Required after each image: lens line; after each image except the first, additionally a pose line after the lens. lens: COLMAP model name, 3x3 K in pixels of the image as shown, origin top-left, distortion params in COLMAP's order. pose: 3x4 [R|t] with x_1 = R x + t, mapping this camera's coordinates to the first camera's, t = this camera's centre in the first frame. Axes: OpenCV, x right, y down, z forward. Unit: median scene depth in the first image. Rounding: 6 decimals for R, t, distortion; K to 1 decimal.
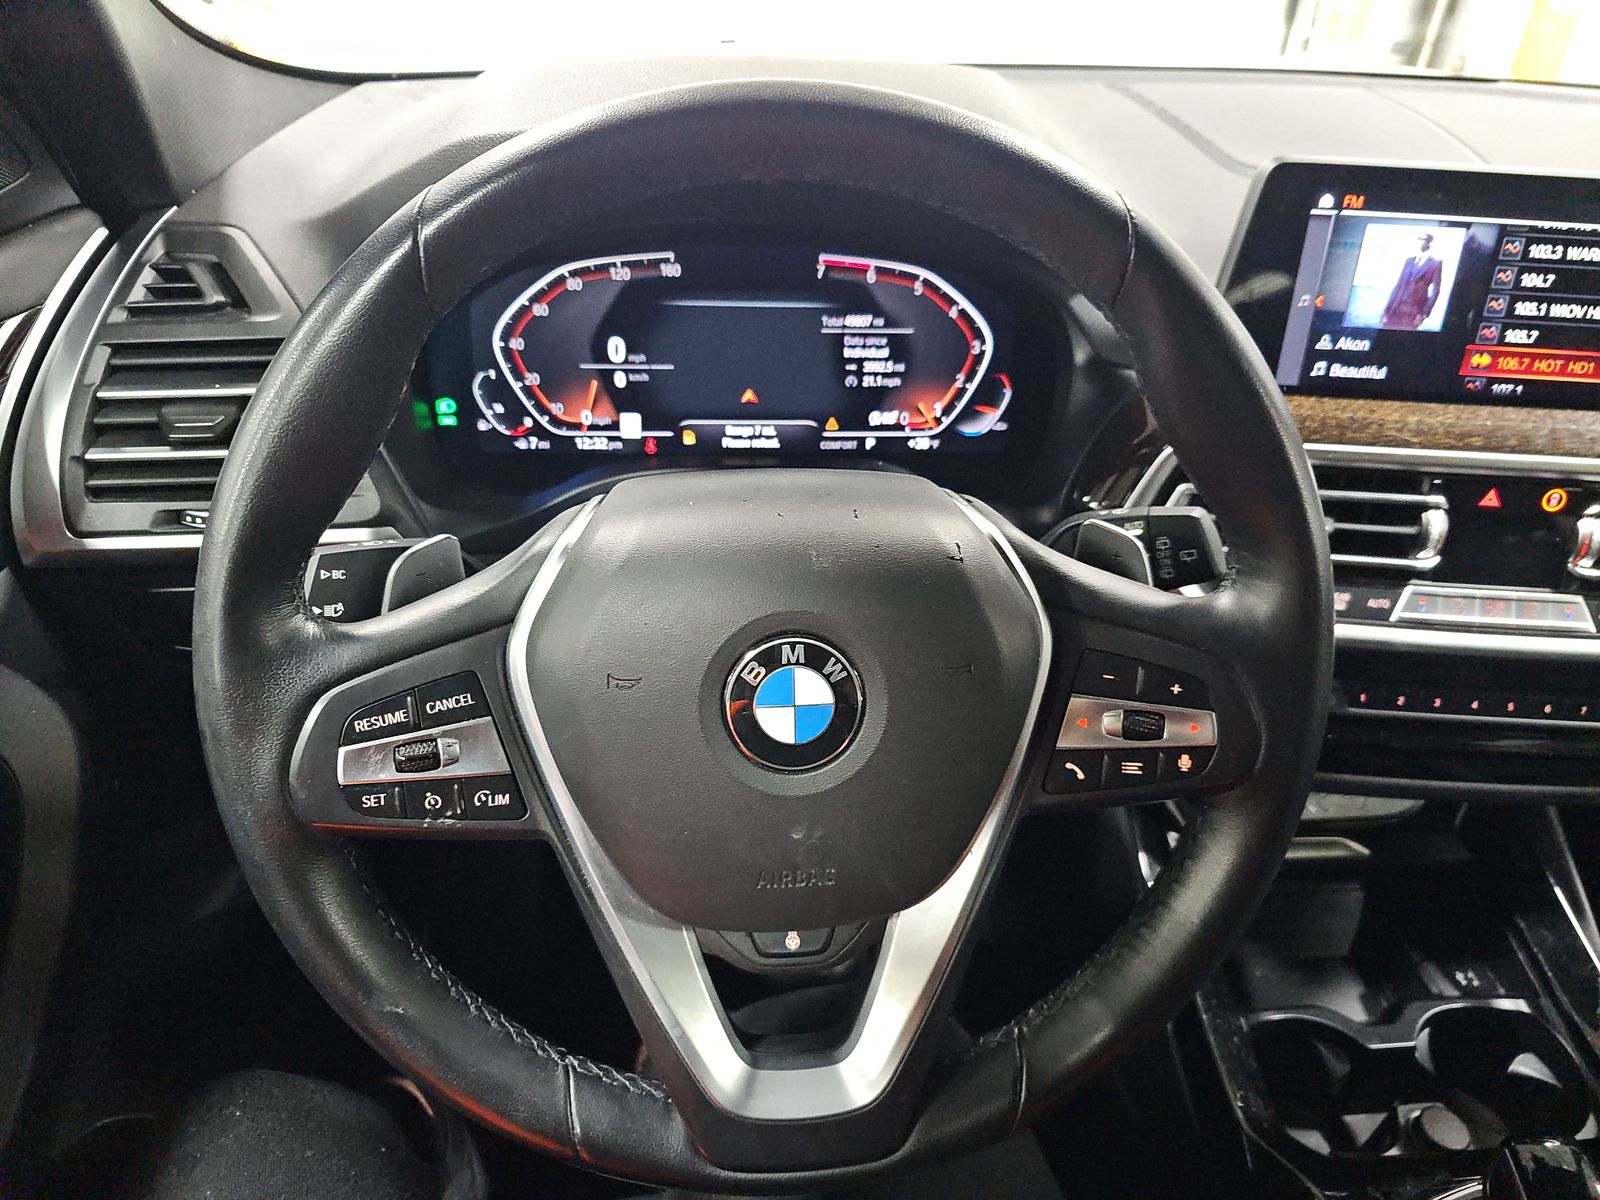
lens RADIAL K [[1127.8, 0, 800.0], [0, 1127.8, 600.0], [0, 0, 1]] dist [0.044162, -0.046690]
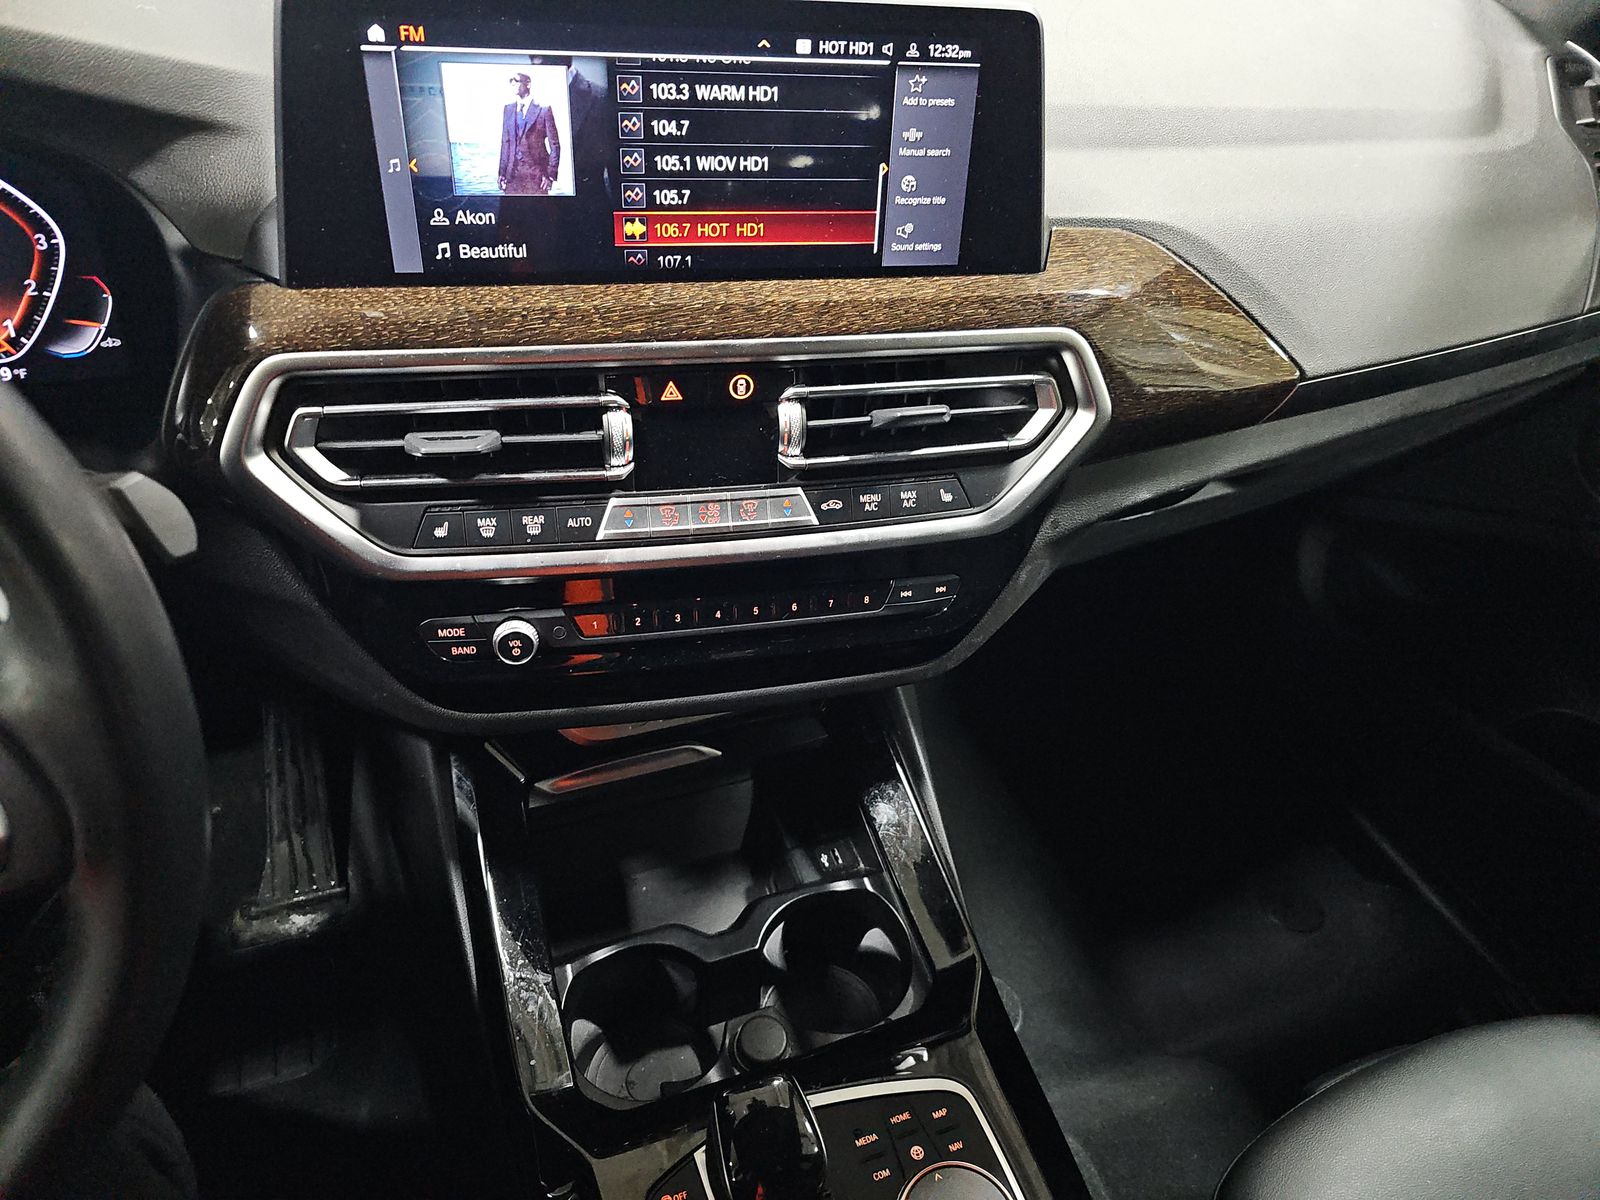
lens RADIAL K [[1127.8, 0, 800.0], [0, 1127.8, 600.0], [0, 0, 1]] dist [0.044162, -0.046690]
pose [[0.964015, -0.141837, 0.224851, 0.444580], [0.108183, 0.981885, 0.155559, -0.051877], [-0.242842, -0.125636, 0.961896, 0.114147]]
